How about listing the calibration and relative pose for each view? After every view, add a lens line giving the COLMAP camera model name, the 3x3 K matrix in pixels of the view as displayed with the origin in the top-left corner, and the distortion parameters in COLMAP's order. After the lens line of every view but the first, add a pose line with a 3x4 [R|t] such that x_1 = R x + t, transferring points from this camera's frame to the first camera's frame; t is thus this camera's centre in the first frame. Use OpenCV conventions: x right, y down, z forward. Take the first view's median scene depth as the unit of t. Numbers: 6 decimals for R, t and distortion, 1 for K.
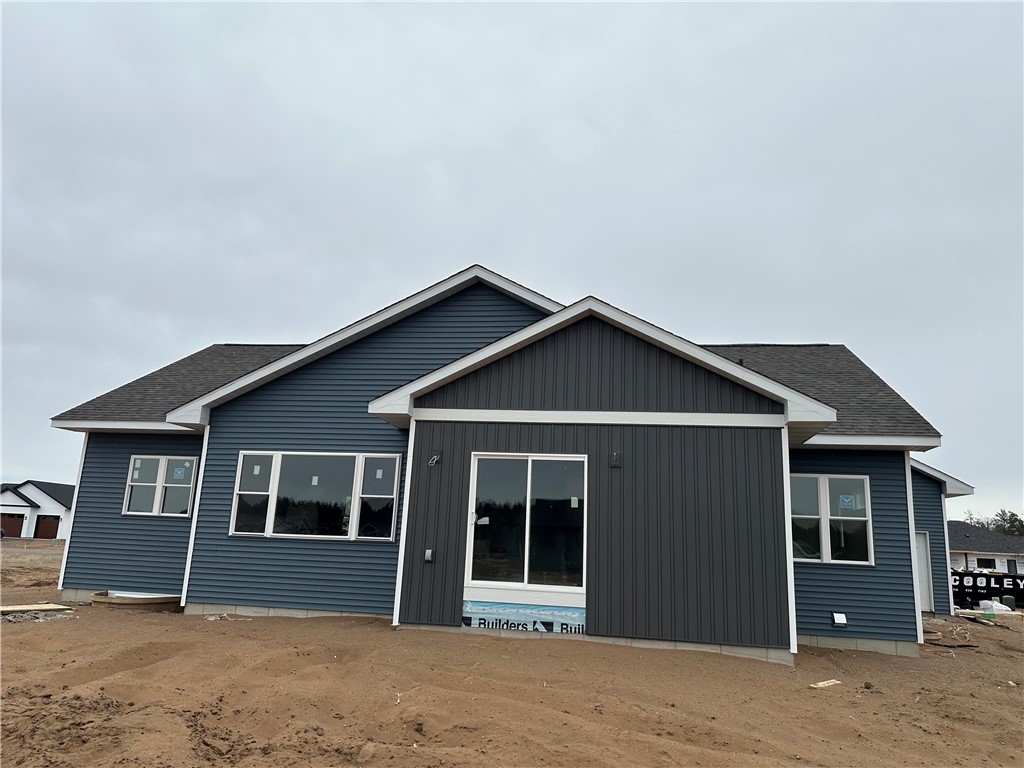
lens RADIAL K [[693.9, 0, 519.7], [0, 693.9, 385.6], [0, 0, 1]] dist [0.049091, -0.022959]
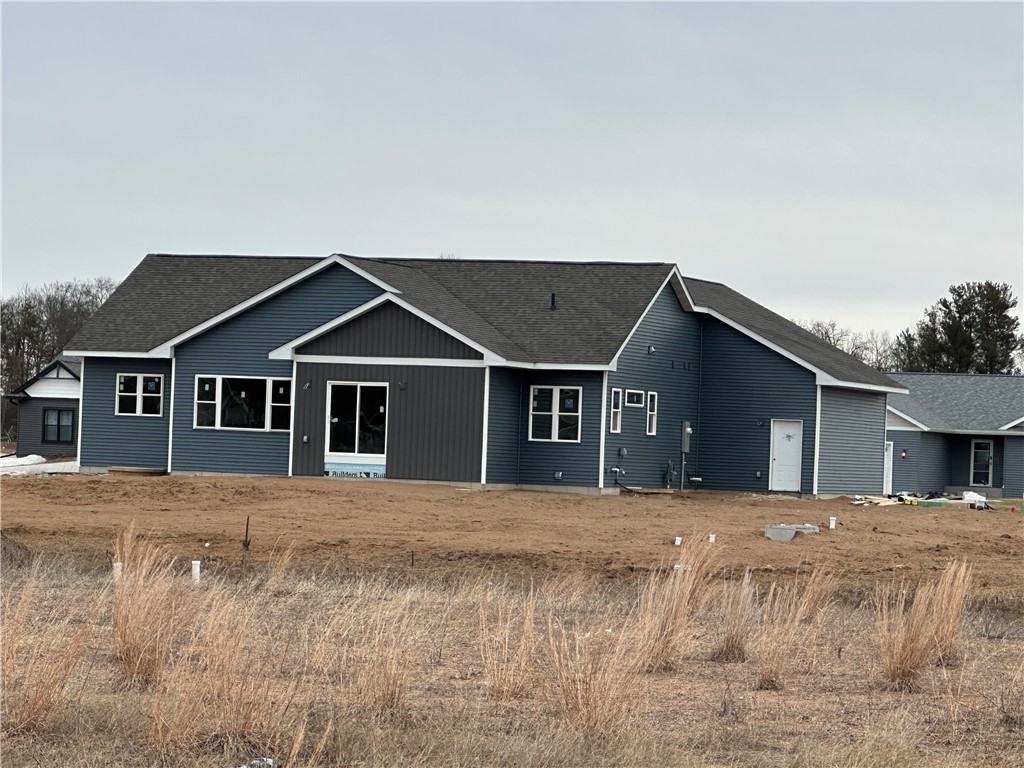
lens RADIAL K [[3840.9, 0, 511.7], [0, 3840.9, 384.2], [0, 0, 1]] dist [0.006497, 0.000000]
pose [[0.973447, -0.013037, -0.228540, 2.569939], [0.057316, 0.980457, 0.188200, -1.674257], [0.221620, -0.196302, 0.955170, -8.056831]]
